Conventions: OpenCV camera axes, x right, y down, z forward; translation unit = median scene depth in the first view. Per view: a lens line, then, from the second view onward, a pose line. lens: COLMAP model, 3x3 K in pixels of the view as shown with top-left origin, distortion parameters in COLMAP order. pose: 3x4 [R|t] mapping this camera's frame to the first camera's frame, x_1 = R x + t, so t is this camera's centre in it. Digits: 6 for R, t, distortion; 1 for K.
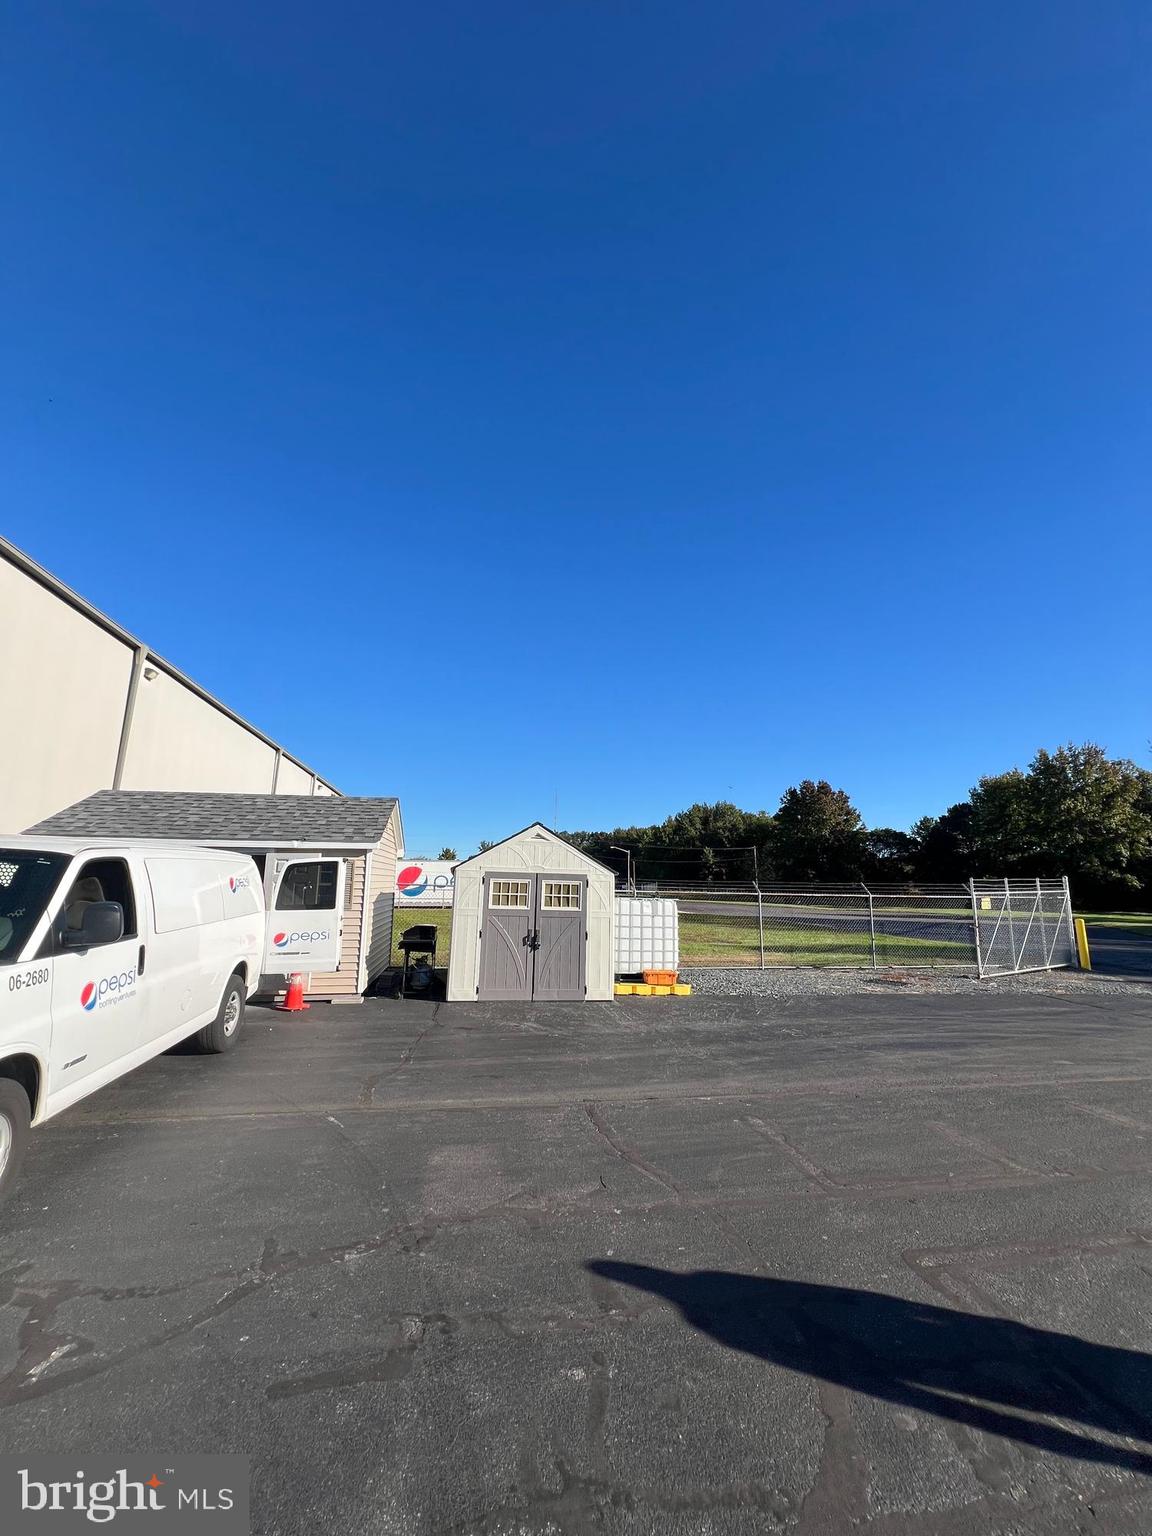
lens RADIAL K [[616.1, 0, 579.3], [0, 616.1, 769.8], [0, 0, 1]] dist [-0.007115, 0.000759]
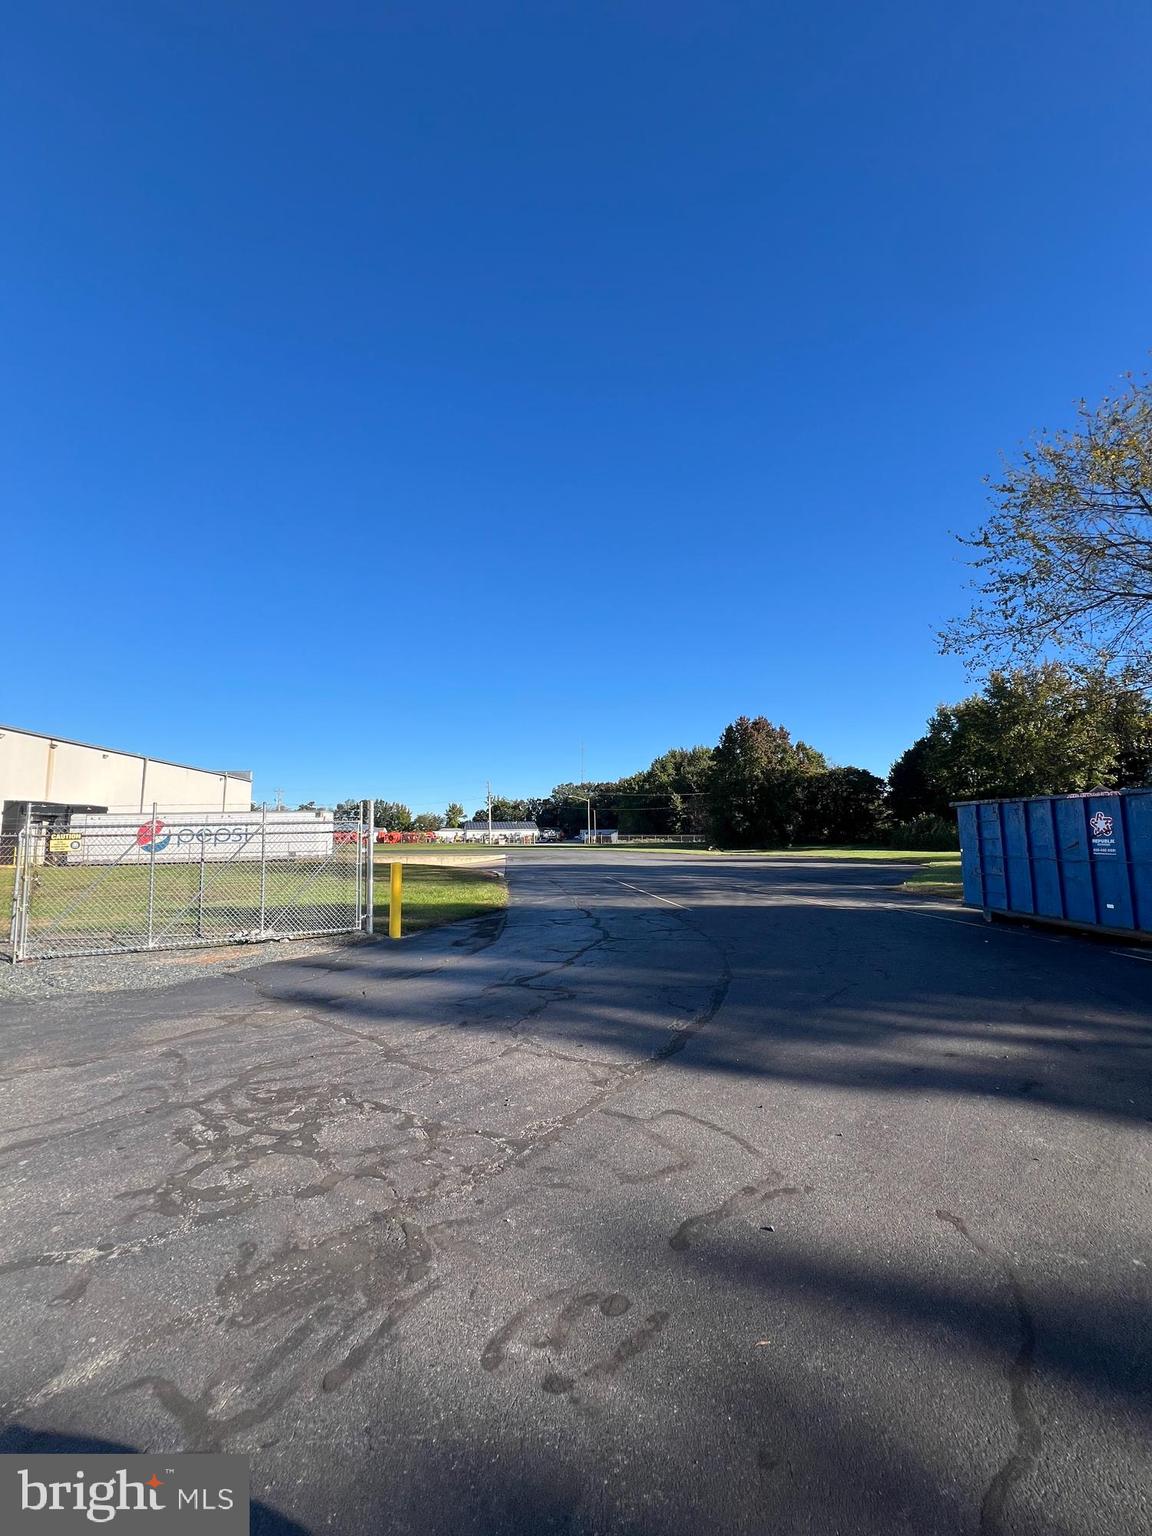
lens RADIAL K [[610.9, 0, 572.9], [0, 610.9, 761.5], [0, 0, 1]] dist [0.000792, -0.000930]
pose [[0.996616, -0.035342, -0.074207, 0.160655], [0.039930, 0.997321, 0.061289, 0.015820], [0.071842, -0.064045, 0.995358, 0.059523]]
